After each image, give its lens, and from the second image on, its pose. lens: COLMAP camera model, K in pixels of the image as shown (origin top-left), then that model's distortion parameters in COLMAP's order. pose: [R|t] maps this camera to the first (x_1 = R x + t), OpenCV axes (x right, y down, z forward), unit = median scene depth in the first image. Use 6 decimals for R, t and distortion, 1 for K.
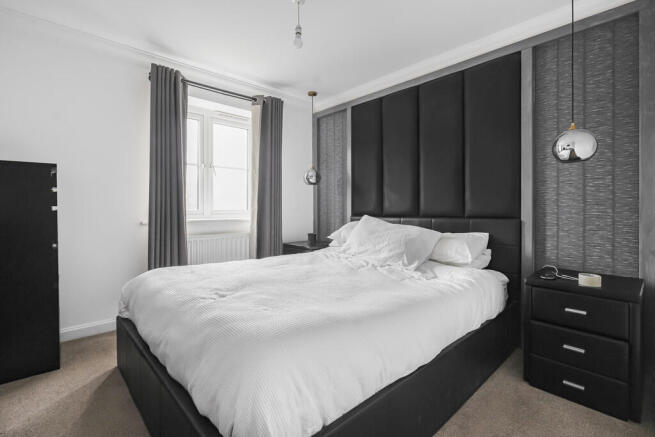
lens RADIAL K [[296.4, 0, 325.4], [0, 296.4, 211.6], [0, 0, 1]] dist [0.013946, 0.000755]
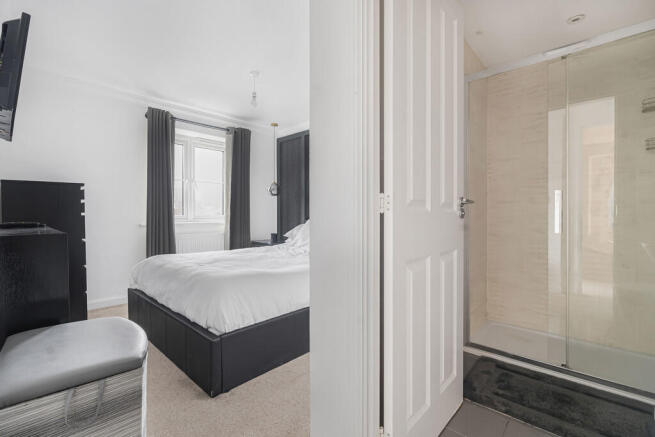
lens RADIAL K [[296.4, 0, 329.9], [0, 296.4, 220.6], [0, 0, 1]] dist [0.013946, 0.000755]
pose [[0.997733, -0.001144, 0.067294, 0.126878], [0.000256, 0.999913, 0.013198, 0.001307], [-0.067303, -0.013151, 0.997646, -0.352523]]
